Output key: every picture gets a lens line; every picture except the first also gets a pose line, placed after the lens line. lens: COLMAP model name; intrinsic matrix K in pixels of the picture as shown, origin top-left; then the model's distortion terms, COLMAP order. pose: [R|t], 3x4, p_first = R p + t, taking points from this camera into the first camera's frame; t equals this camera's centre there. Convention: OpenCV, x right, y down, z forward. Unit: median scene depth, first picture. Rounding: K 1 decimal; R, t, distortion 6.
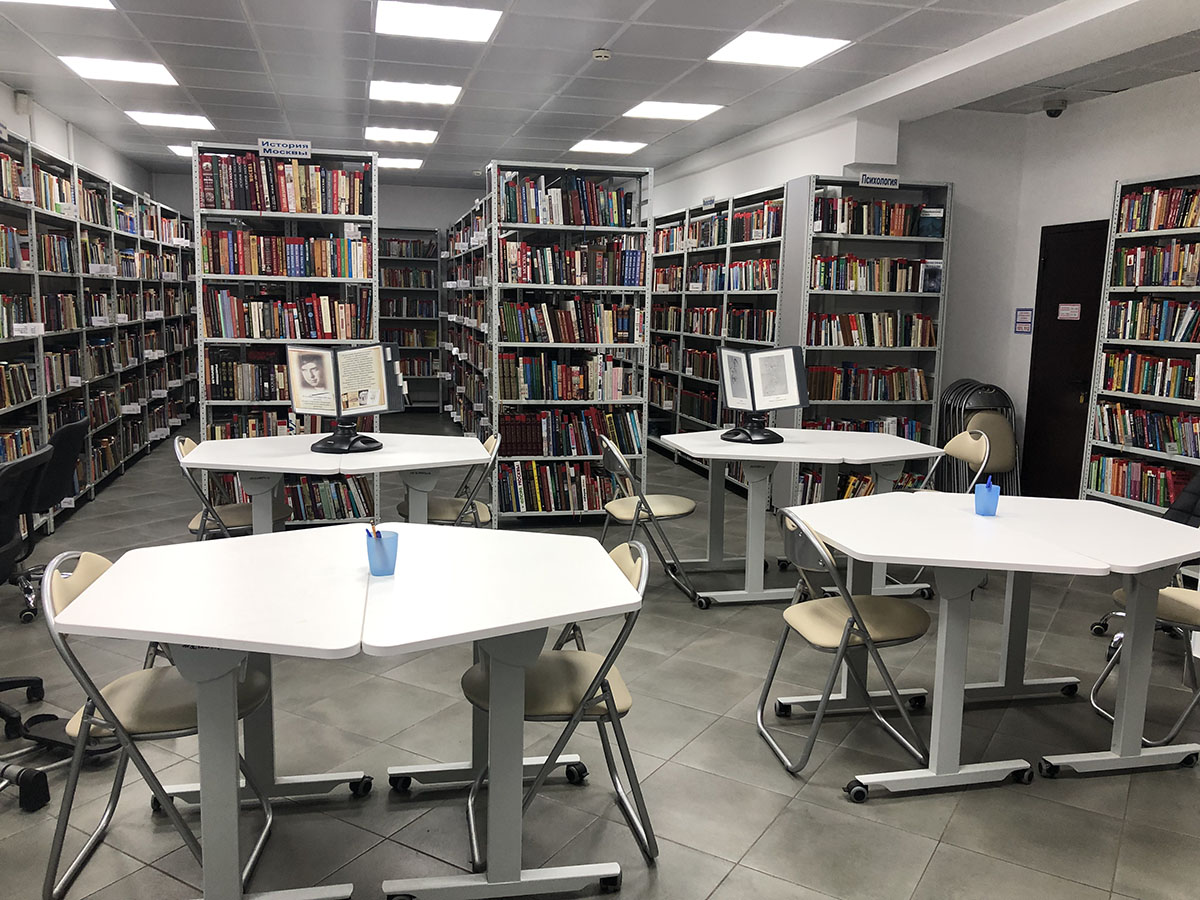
lens RADIAL K [[972.6, 0, 600.0], [0, 972.6, 450.0], [0, 0, 1]] dist [0.030346, -0.047165]
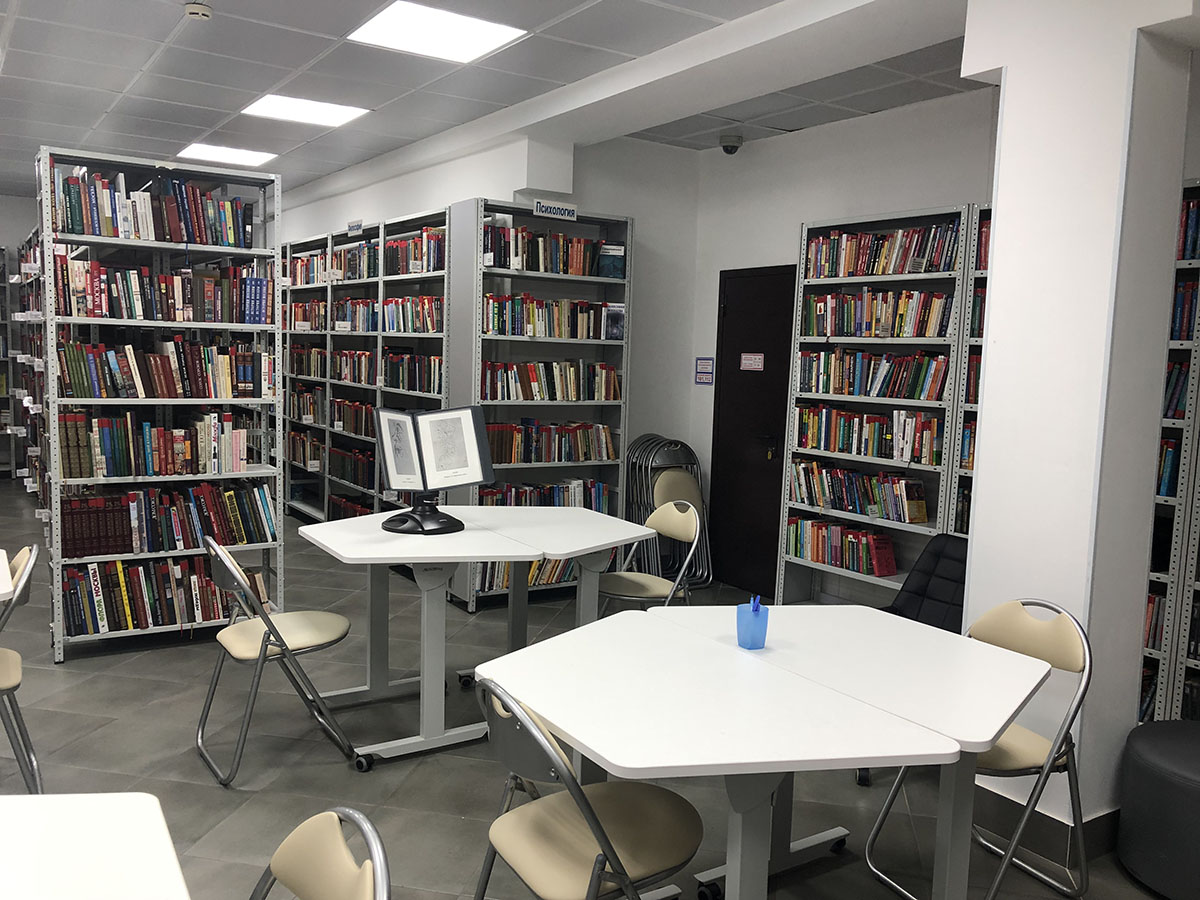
lens RADIAL K [[984.0, 0, 593.0], [0, 984.0, 458.5], [0, 0, 1]] dist [0.103434, -0.167383]
pose [[0.942617, -0.025772, 0.332879, 0.019678], [0.036820, 0.998959, -0.026923, -0.032243], [-0.331839, 0.037634, 0.942585, 0.177204]]
